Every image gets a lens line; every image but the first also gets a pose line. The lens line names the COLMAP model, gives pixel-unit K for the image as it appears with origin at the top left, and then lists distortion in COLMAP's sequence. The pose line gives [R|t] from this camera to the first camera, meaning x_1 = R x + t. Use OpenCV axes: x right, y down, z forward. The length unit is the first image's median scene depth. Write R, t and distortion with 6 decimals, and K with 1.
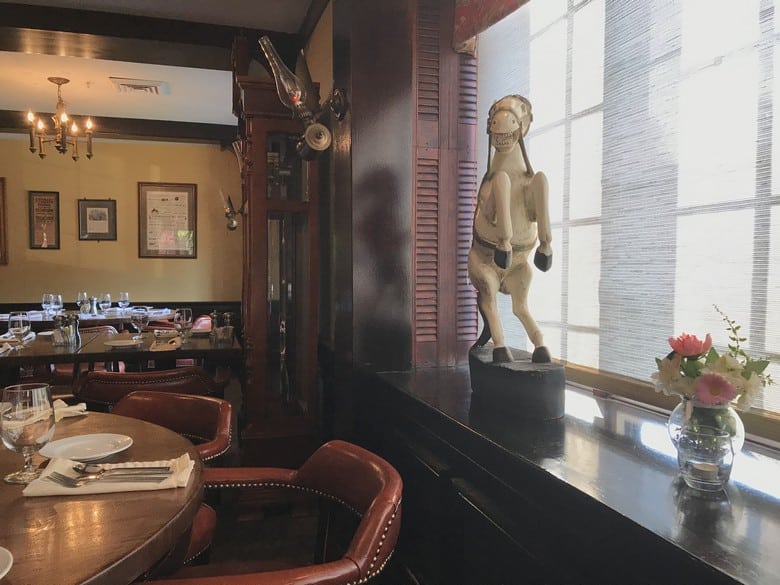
lens RADIAL K [[657.6, 0, 384.7], [0, 657.6, 293.1], [0, 0, 1]] dist [0.038396, -0.007370]
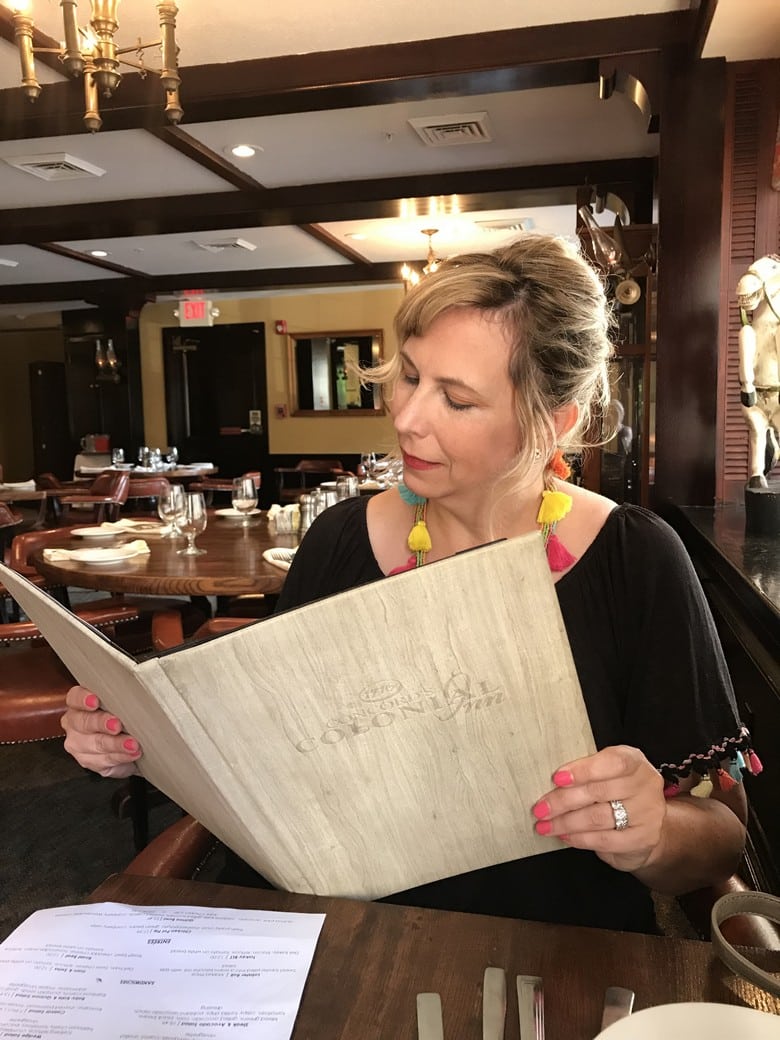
lens RADIAL K [[876.8, 0, 390.7], [0, 876.8, 526.4], [0, 0, 1]] dist [0.038396, -0.007370]
pose [[0.873720, 0.039522, -0.484820, 0.098979], [0.002843, 0.996262, 0.086337, 0.009160], [0.486420, -0.076813, 0.870342, -0.179835]]
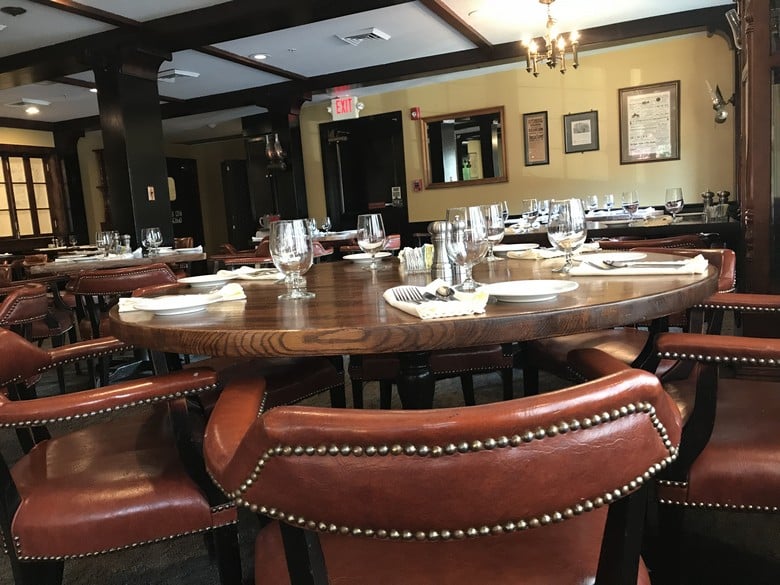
lens RADIAL K [[657.6, 0, 385.7], [0, 657.6, 292.1], [0, 0, 1]] dist [0.038396, -0.007370]
pose [[0.772844, 0.015577, -0.634404, 0.000082], [0.052747, 0.994662, 0.088682, 0.034289], [0.632400, -0.102000, 0.767898, -0.037566]]
